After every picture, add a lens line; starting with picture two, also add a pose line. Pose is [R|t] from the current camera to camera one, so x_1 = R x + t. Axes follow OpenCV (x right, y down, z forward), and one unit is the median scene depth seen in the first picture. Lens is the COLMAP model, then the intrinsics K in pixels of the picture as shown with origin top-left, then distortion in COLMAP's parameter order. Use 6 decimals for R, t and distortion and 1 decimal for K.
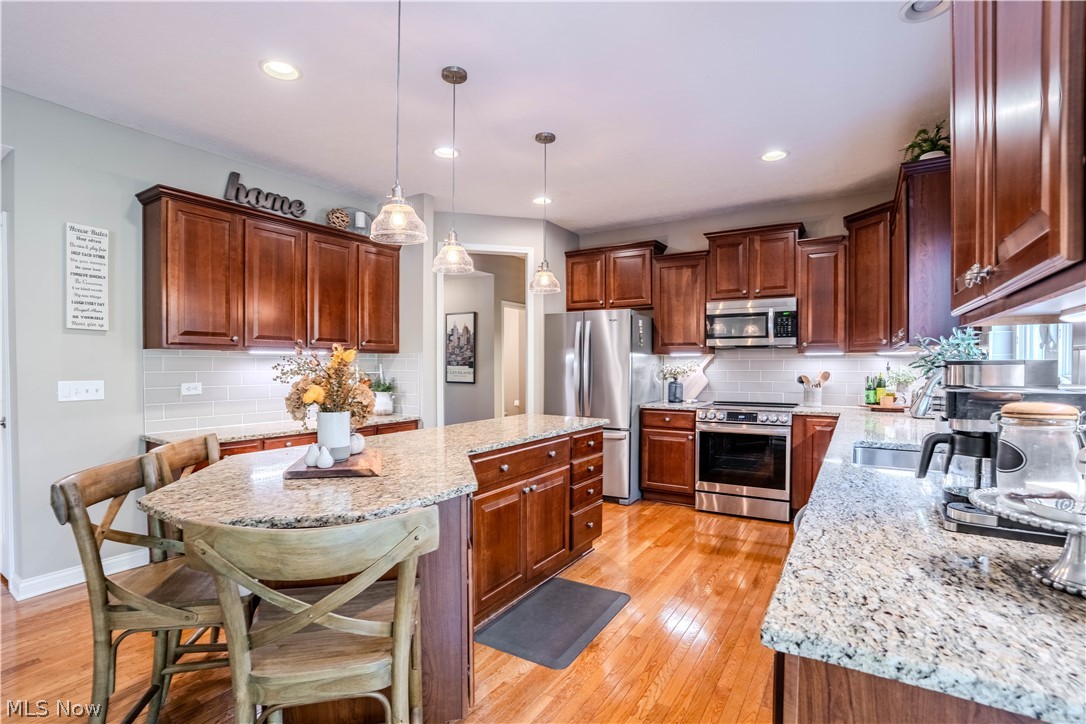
lens RADIAL K [[504.4, 0, 549.6], [0, 504.4, 361.8], [0, 0, 1]] dist [-0.069647, 0.025231]
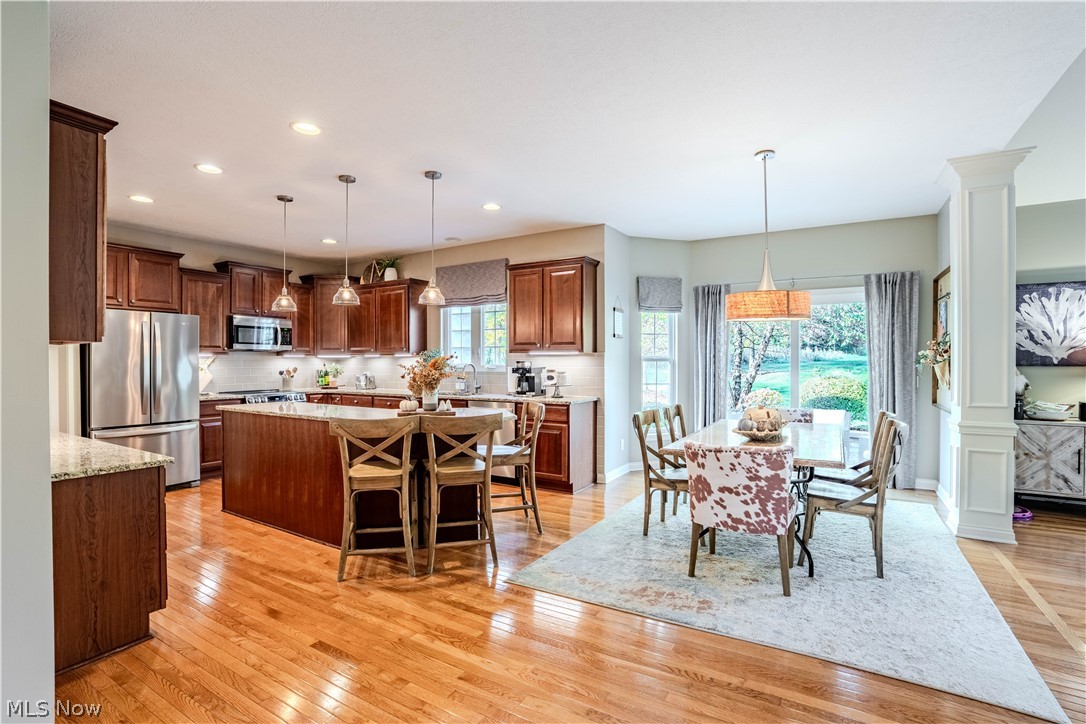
lens RADIAL K [[504.4, 0, 549.6], [0, 504.4, 361.8], [0, 0, 1]] dist [-0.069647, 0.025231]
pose [[-0.035974, -0.004633, 0.999342, -1.026083], [-0.001671, 0.999988, 0.004576, -0.005961], [-0.999351, -0.001505, -0.035981, 0.239548]]
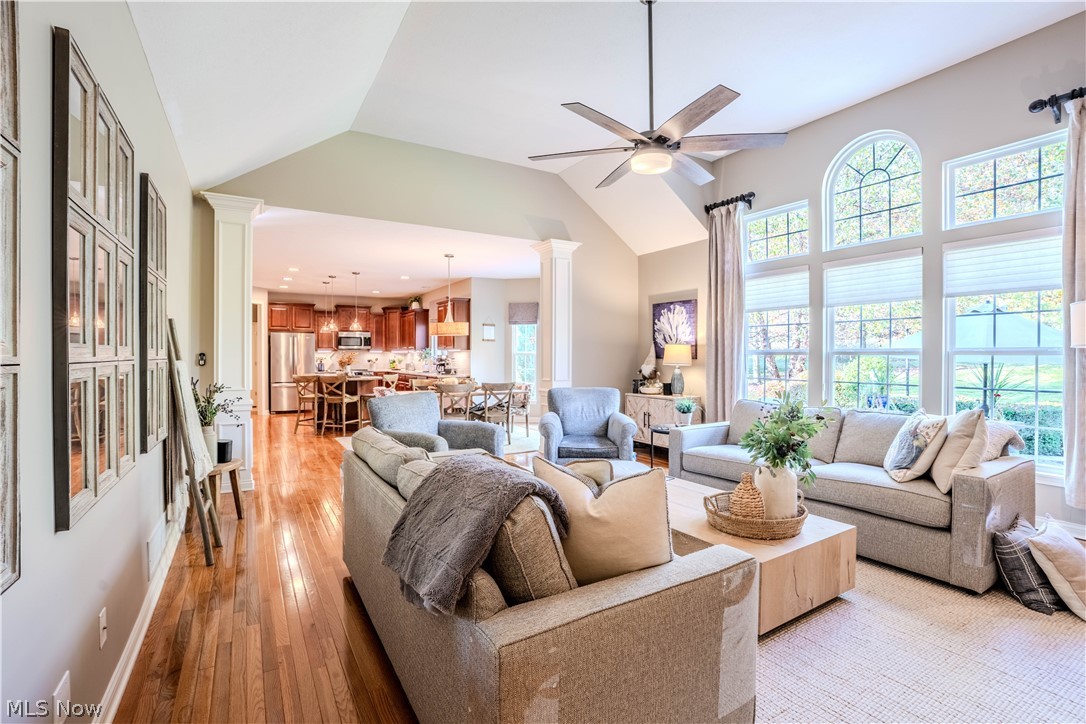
lens RADIAL K [[504.4, 0, 549.6], [0, 504.4, 361.8], [0, 0, 1]] dist [-0.069647, 0.025231]
pose [[0.442030, -0.013496, 0.896899, -1.601159], [-0.003245, 0.999856, 0.016645, -0.009362], [-0.896994, -0.010268, 0.441922, -1.191608]]
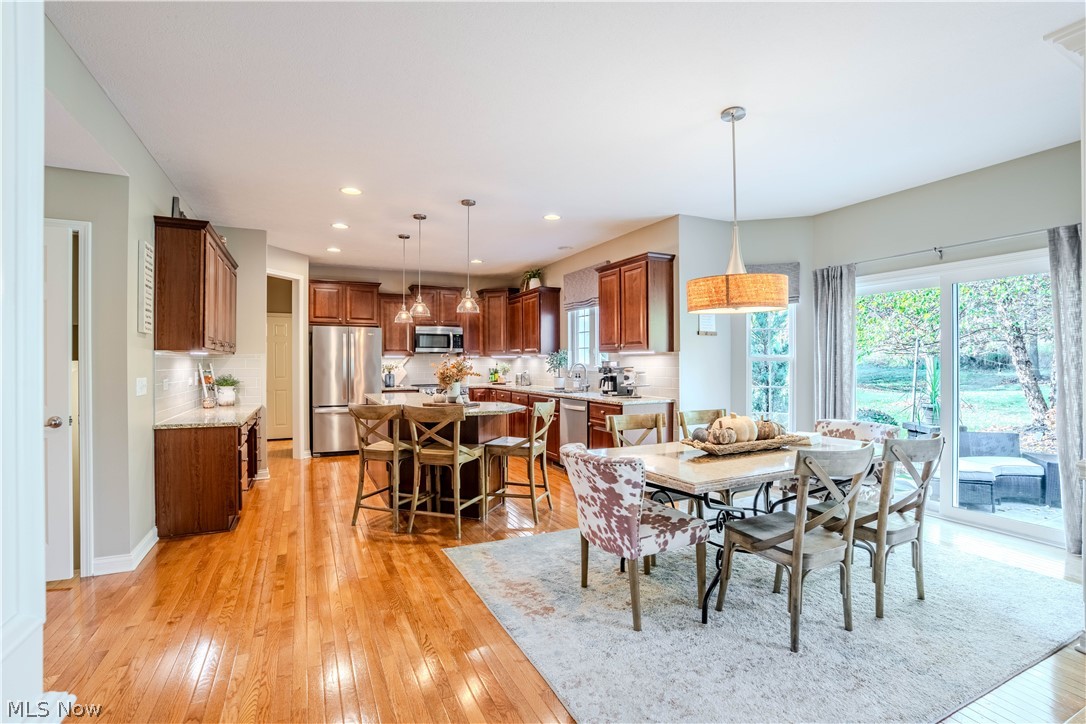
lens RADIAL K [[504.4, 0, 549.6], [0, 504.4, 361.8], [0, 0, 1]] dist [-0.069647, 0.025231]
pose [[0.518572, -0.005204, 0.855018, -0.934827], [0.001435, 0.999985, 0.005216, -0.006639], [-0.855033, -0.001478, 0.518572, -0.272845]]
